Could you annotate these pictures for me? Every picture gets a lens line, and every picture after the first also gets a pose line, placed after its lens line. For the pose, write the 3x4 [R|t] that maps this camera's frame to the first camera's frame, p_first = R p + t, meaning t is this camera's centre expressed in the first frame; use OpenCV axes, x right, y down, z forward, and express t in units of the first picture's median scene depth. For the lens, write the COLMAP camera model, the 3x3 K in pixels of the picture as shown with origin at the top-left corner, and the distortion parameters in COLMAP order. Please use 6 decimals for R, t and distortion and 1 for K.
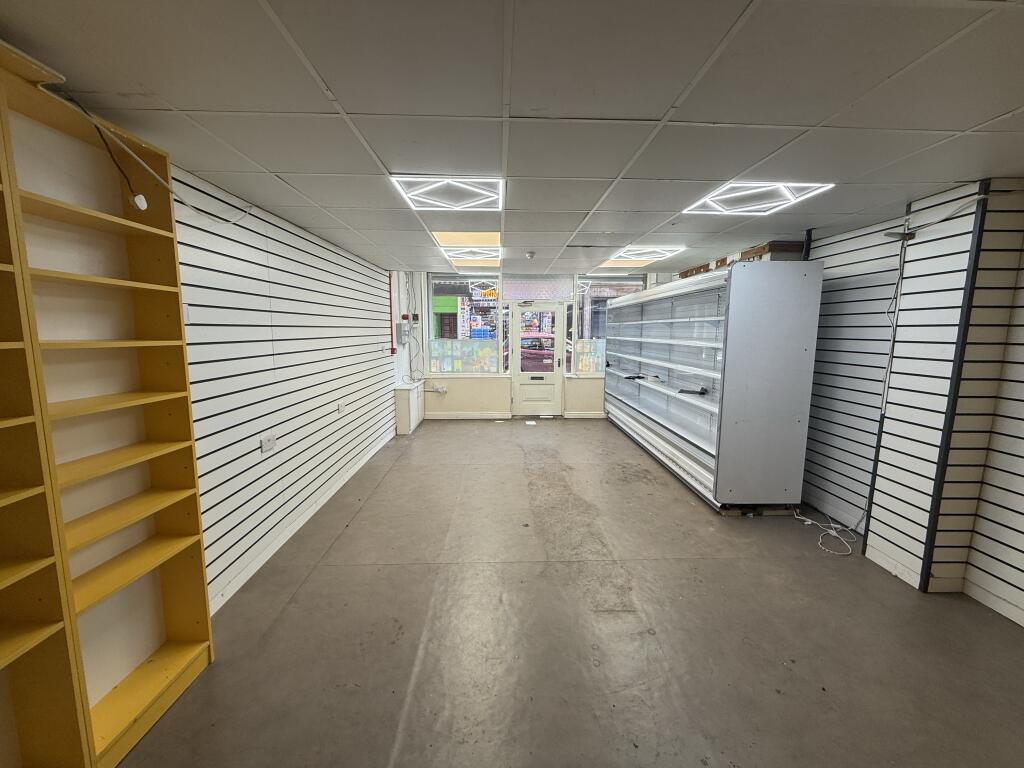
lens RADIAL K [[408.5, 0, 507.7], [0, 408.5, 385.1], [0, 0, 1]] dist [0.000294, 0.000052]
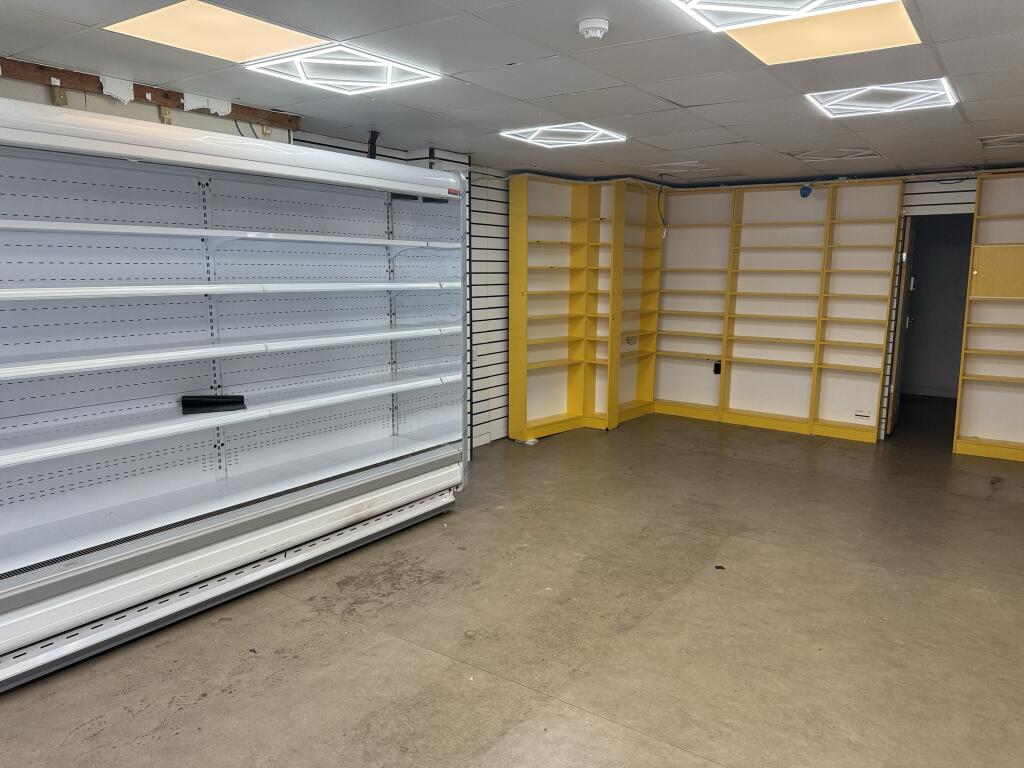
lens RADIAL K [[720.6, 0, 512.3], [0, 720.6, 385.7], [0, 0, 1]] dist [0.077395, -0.104242]
pose [[-0.806248, -0.102184, 0.582686, -0.262770], [0.072621, 0.960424, 0.268910, -0.209110], [-0.587103, 0.259123, -0.766919, 1.584336]]
